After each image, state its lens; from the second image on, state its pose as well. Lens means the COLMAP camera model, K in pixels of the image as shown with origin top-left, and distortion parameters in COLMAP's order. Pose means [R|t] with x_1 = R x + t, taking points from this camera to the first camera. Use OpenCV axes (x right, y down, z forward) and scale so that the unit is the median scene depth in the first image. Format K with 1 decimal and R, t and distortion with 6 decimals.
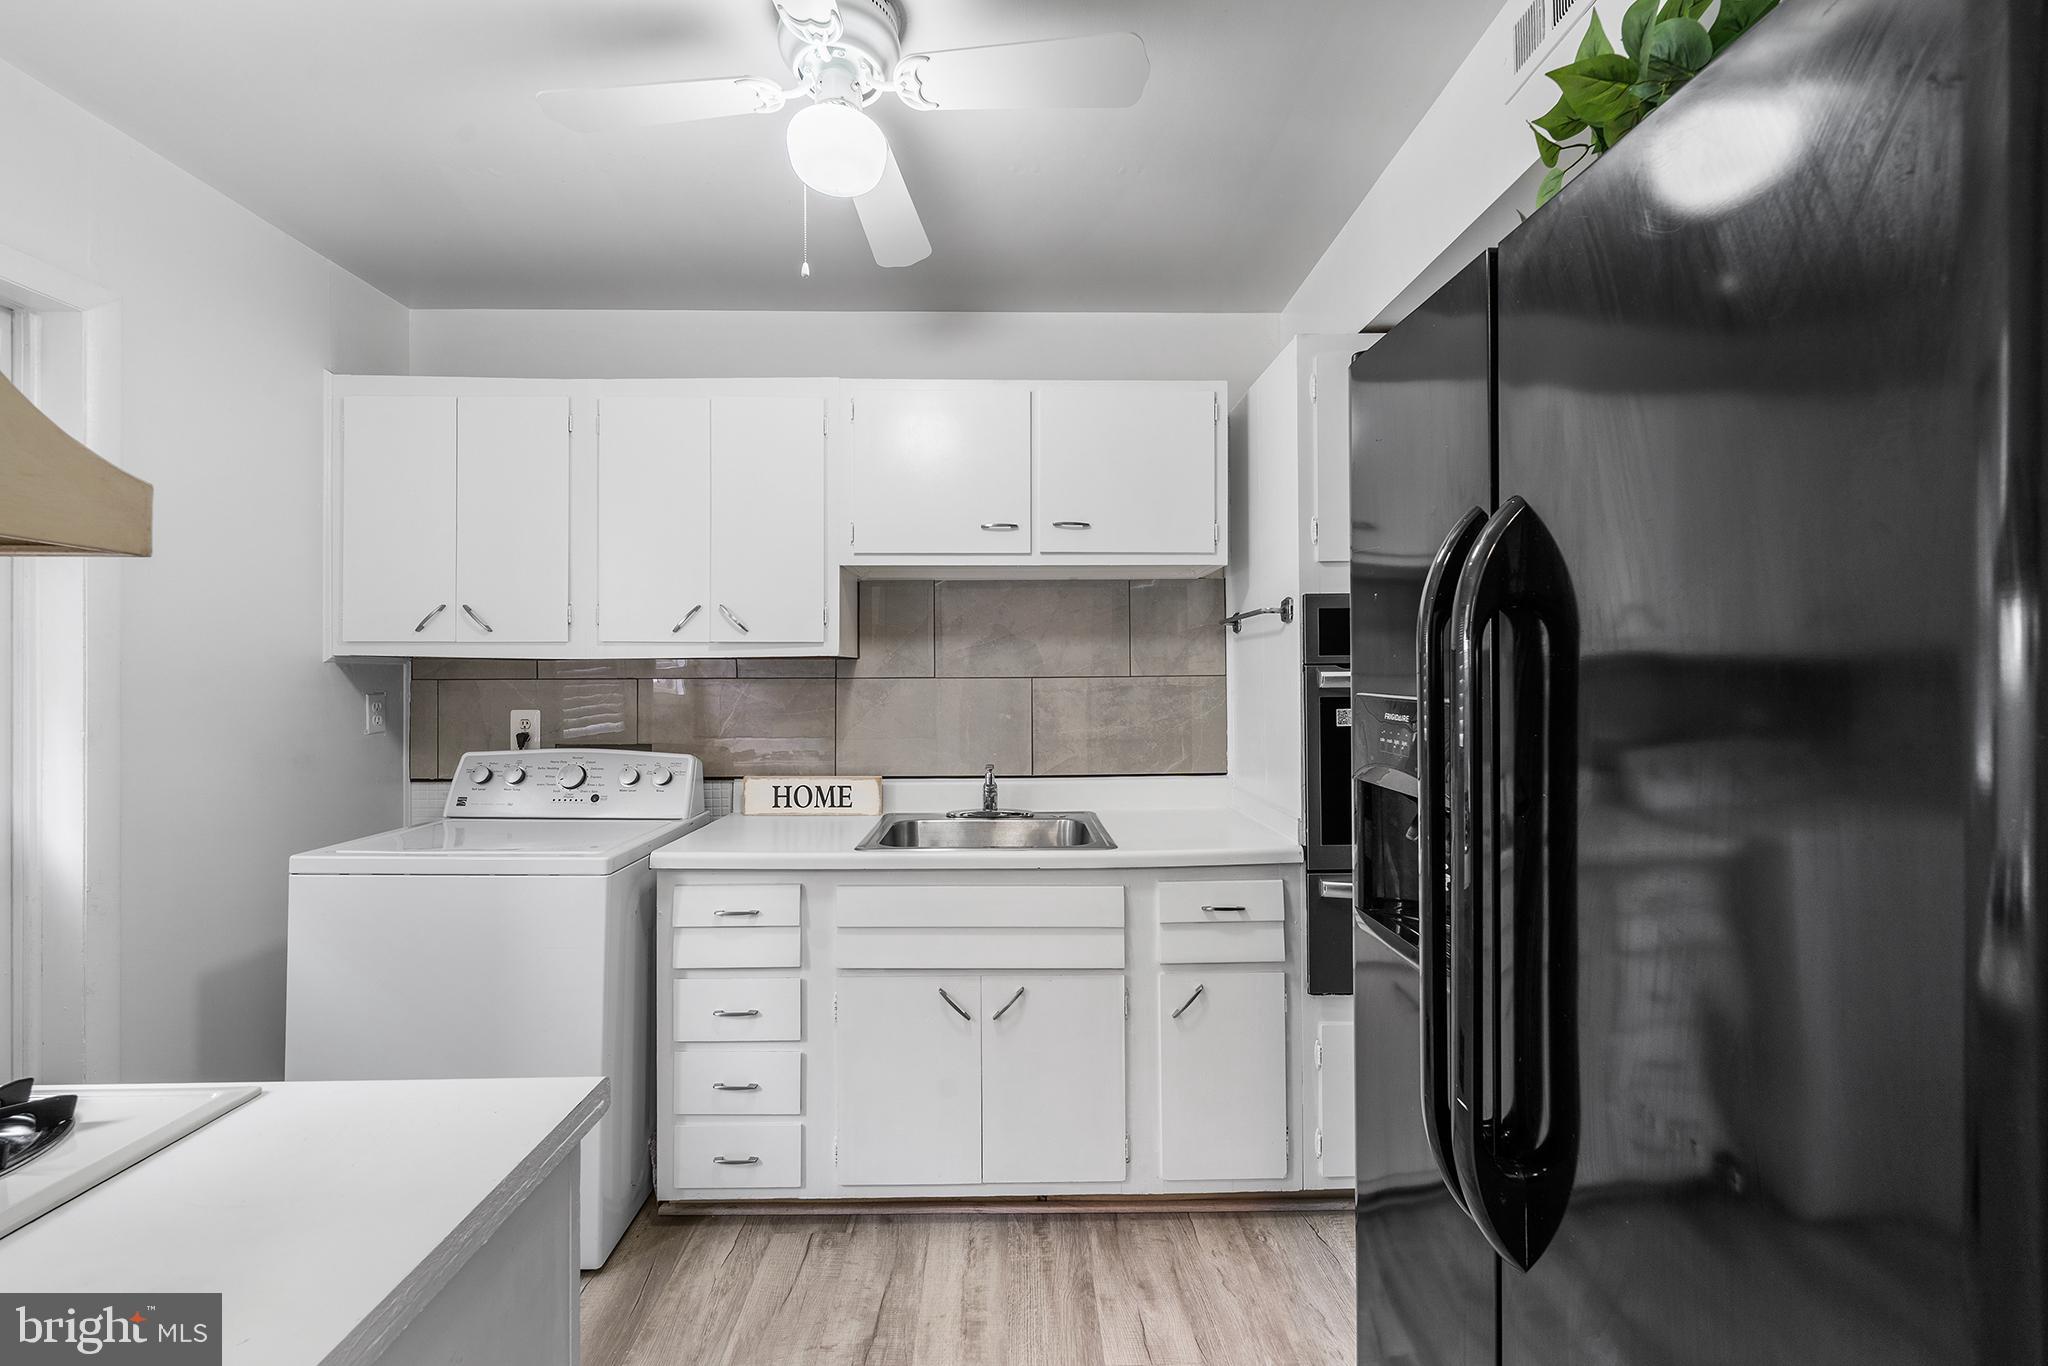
lens RADIAL K [[859.0, 0, 1026.0], [0, 859.0, 670.3], [0, 0, 1]] dist [-0.004268, -0.001699]
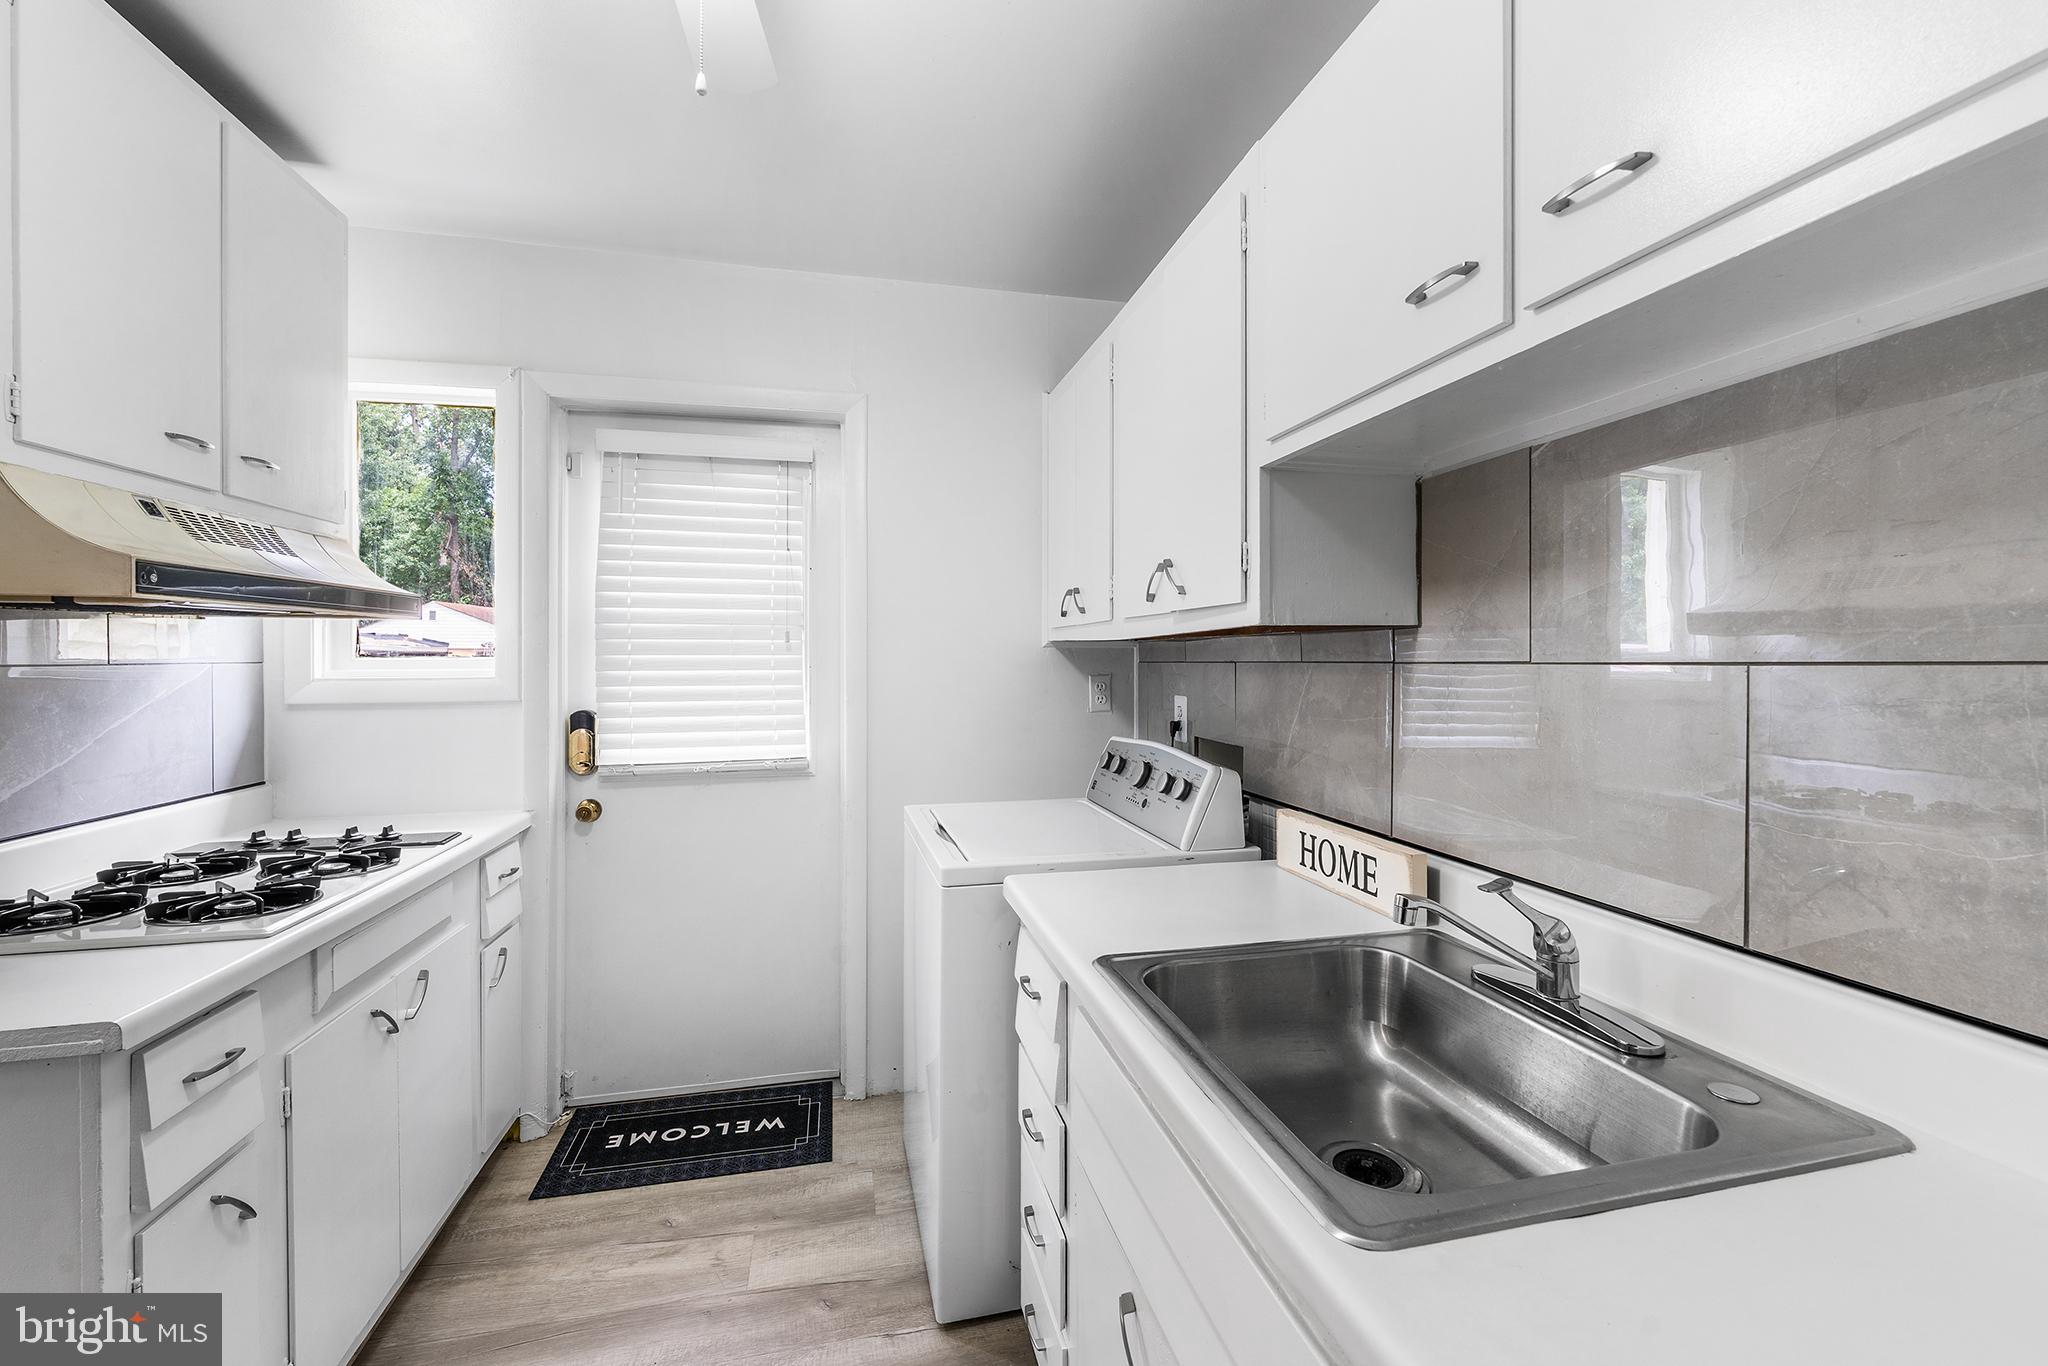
lens RADIAL K [[859.0, 0, 1085.9], [0, 859.0, 643.9], [0, 0, 1]] dist [-0.004268, -0.001699]
pose [[0.212946, -0.016203, -0.976930, 0.298860], [0.010636, 0.999842, -0.014265, 0.002596], [0.977006, -0.007353, 0.213085, 0.703706]]
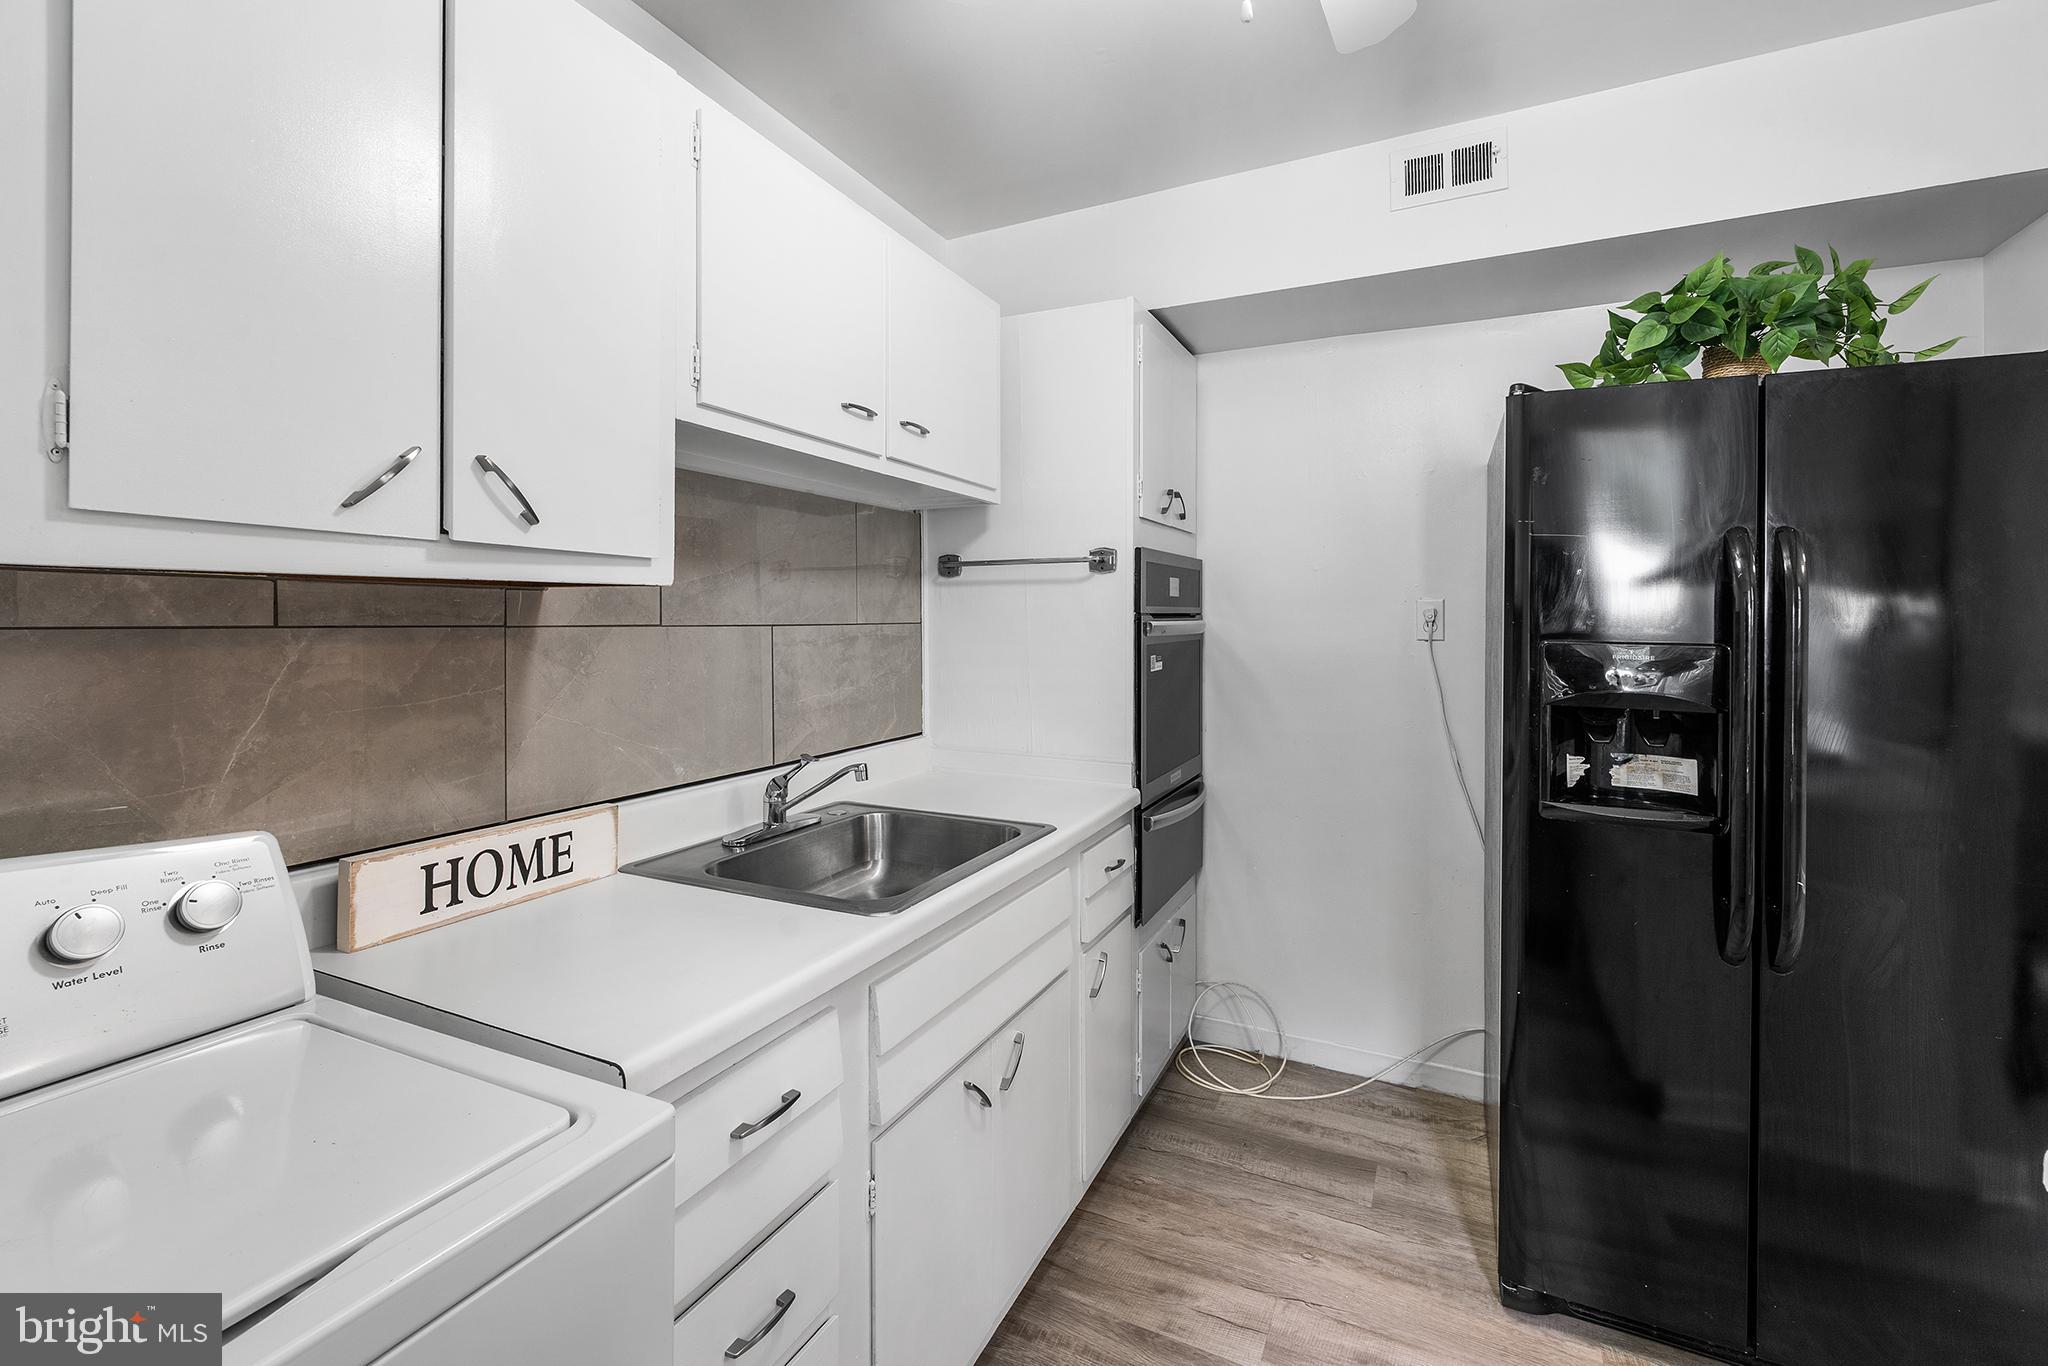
lens RADIAL K [[859.0, 0, 1061.4], [0, 859.0, 616.7], [0, 0, 1]] dist [-0.004268, -0.001699]
pose [[0.463481, 0.010098, 0.886049, -0.535066], [-0.013352, 0.999901, -0.004412, 0.001220], [-0.886006, -0.009786, 0.463570, 0.492643]]
